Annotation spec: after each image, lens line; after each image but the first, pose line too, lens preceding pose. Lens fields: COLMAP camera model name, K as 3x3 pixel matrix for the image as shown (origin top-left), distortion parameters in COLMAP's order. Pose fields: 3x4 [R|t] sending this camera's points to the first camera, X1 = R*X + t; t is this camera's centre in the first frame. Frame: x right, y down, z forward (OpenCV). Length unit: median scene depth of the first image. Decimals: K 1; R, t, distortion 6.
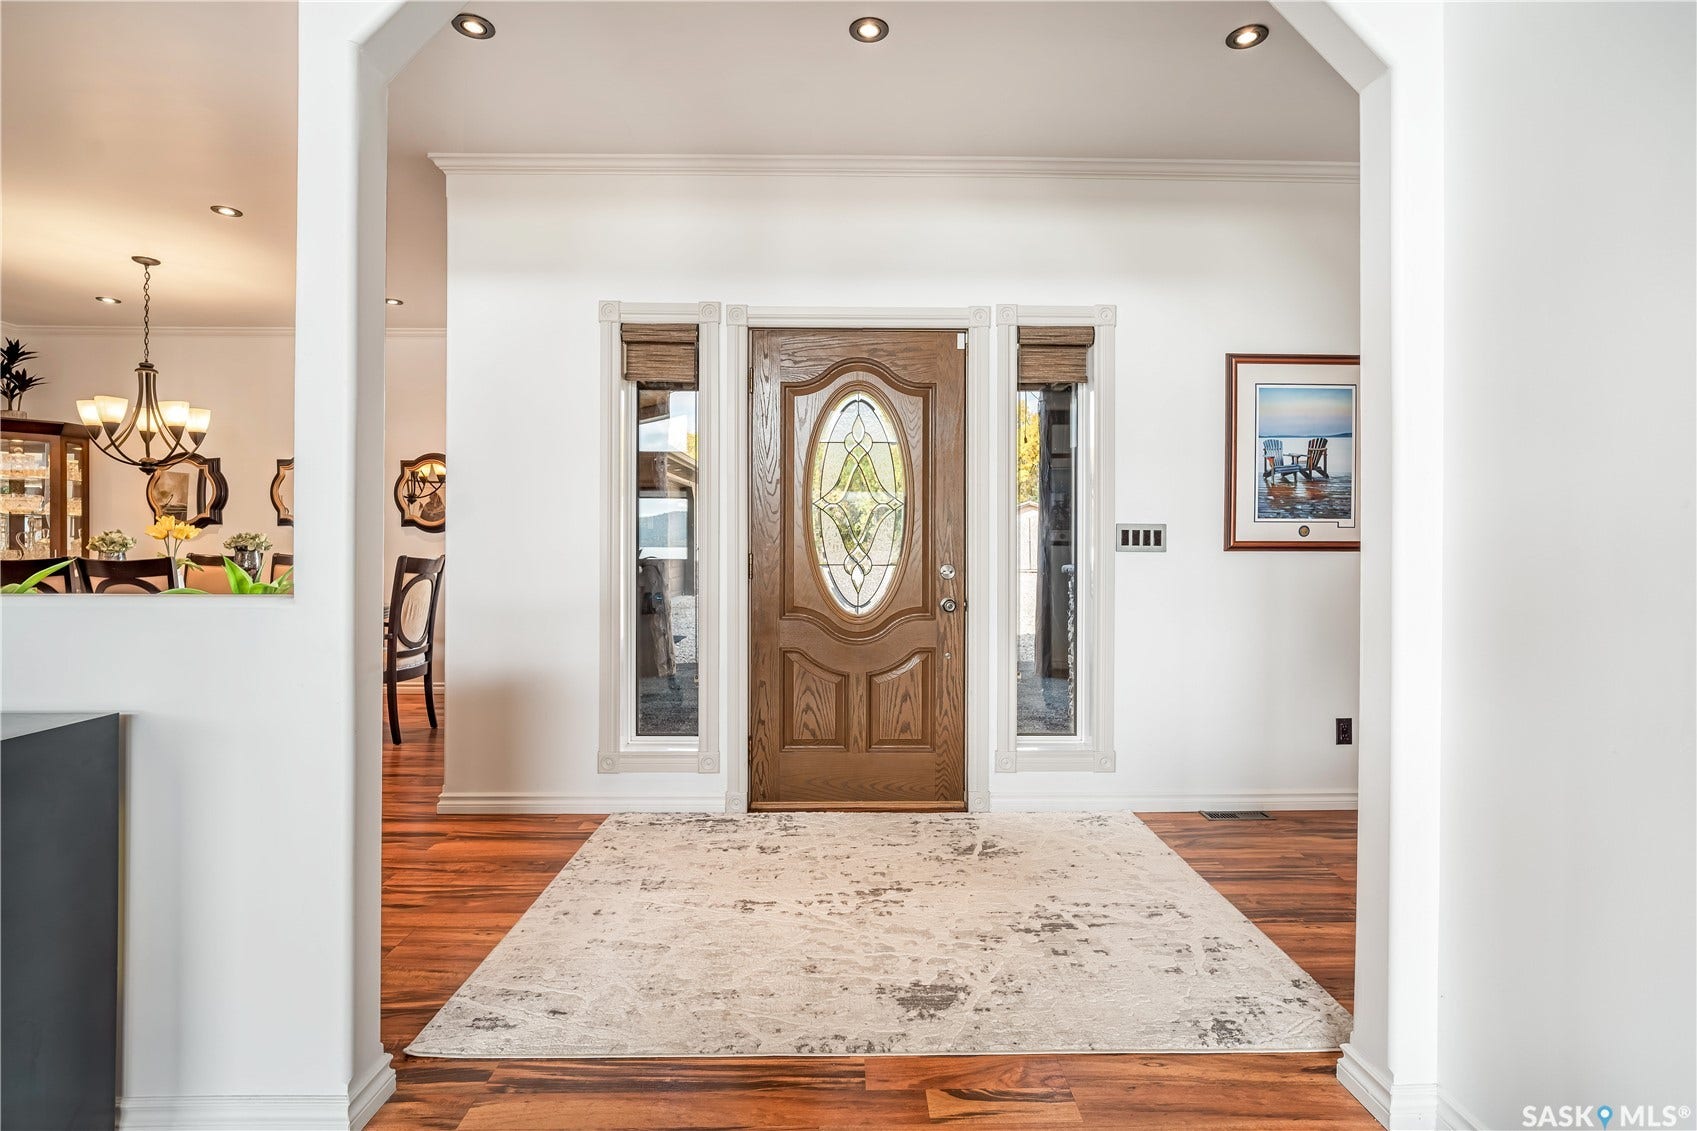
lens RADIAL K [[801.7, 0, 851.7], [0, 801.7, 542.5], [0, 0, 1]] dist [-0.017234, 0.006921]
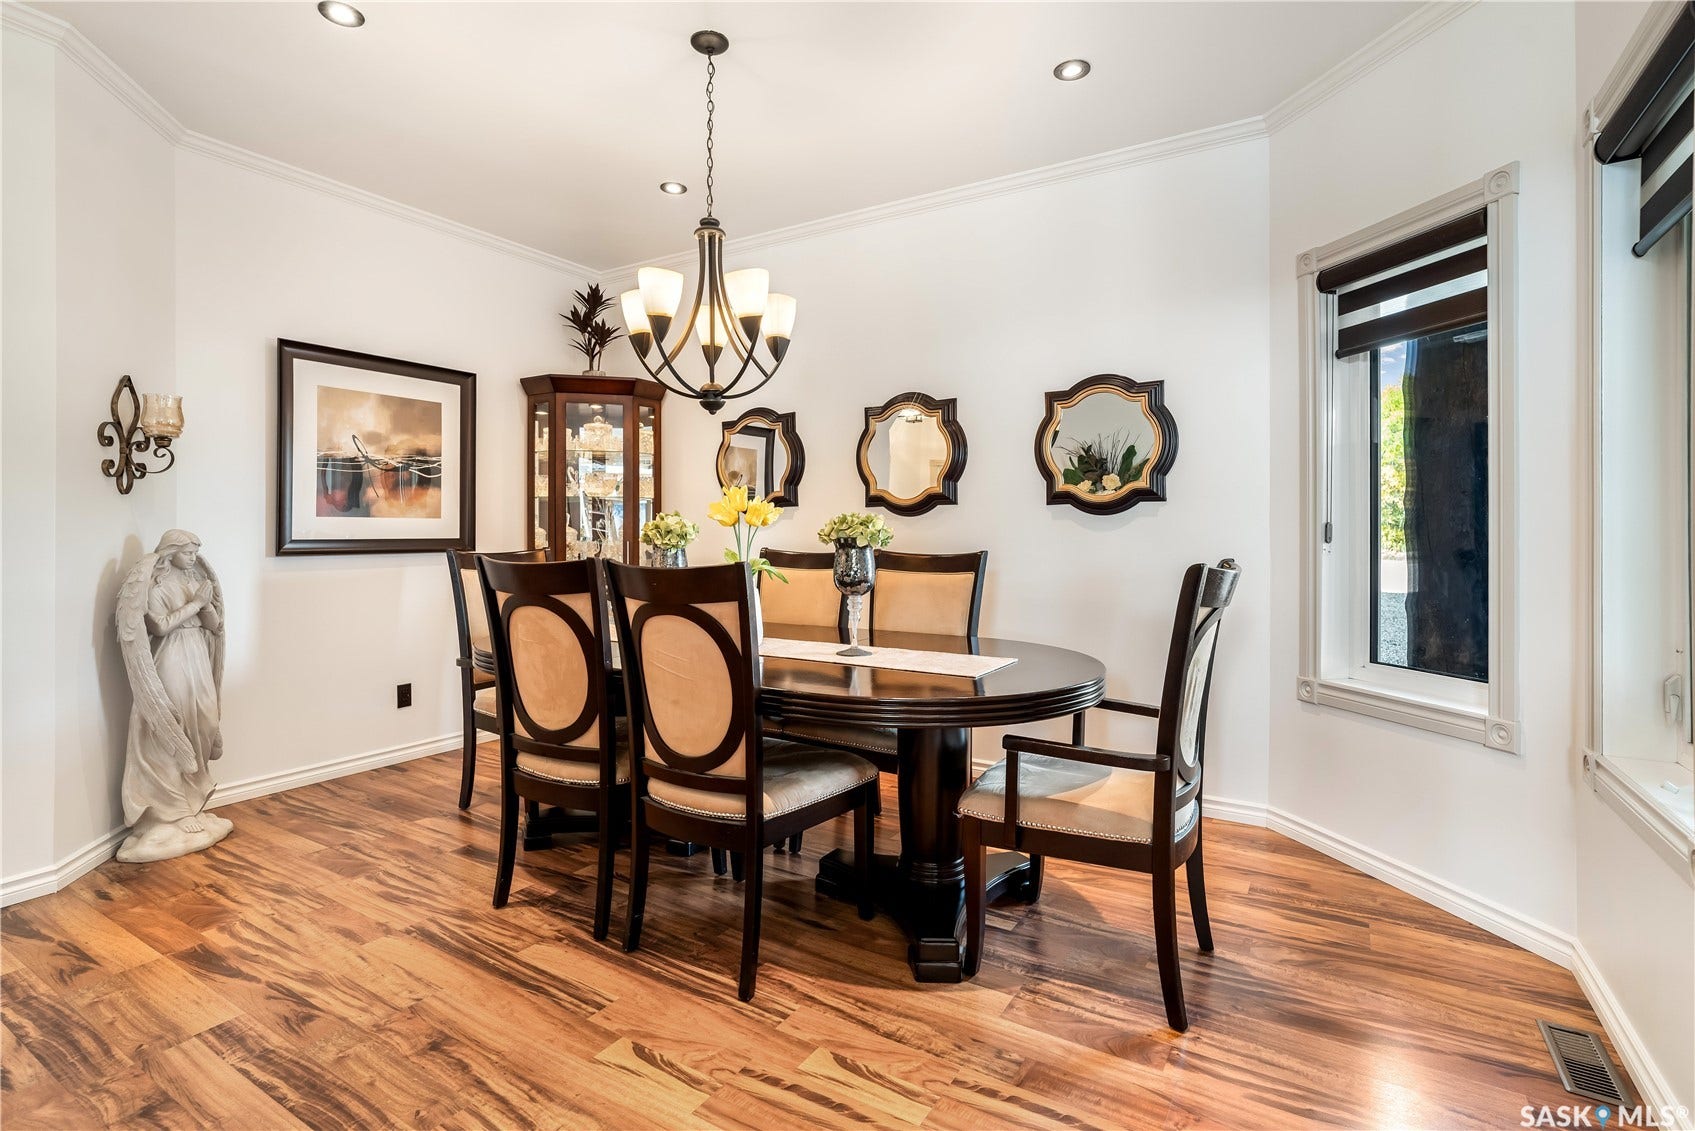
lens RADIAL K [[800.7, 0, 826.8], [0, 800.7, 526.7], [0, 0, 1]] dist [-0.017234, 0.006921]
pose [[0.825565, -0.003187, -0.564298, -0.476713], [-0.000616, 0.999978, -0.006549, 0.000012], [0.564307, 0.005754, 0.825545, 0.553185]]
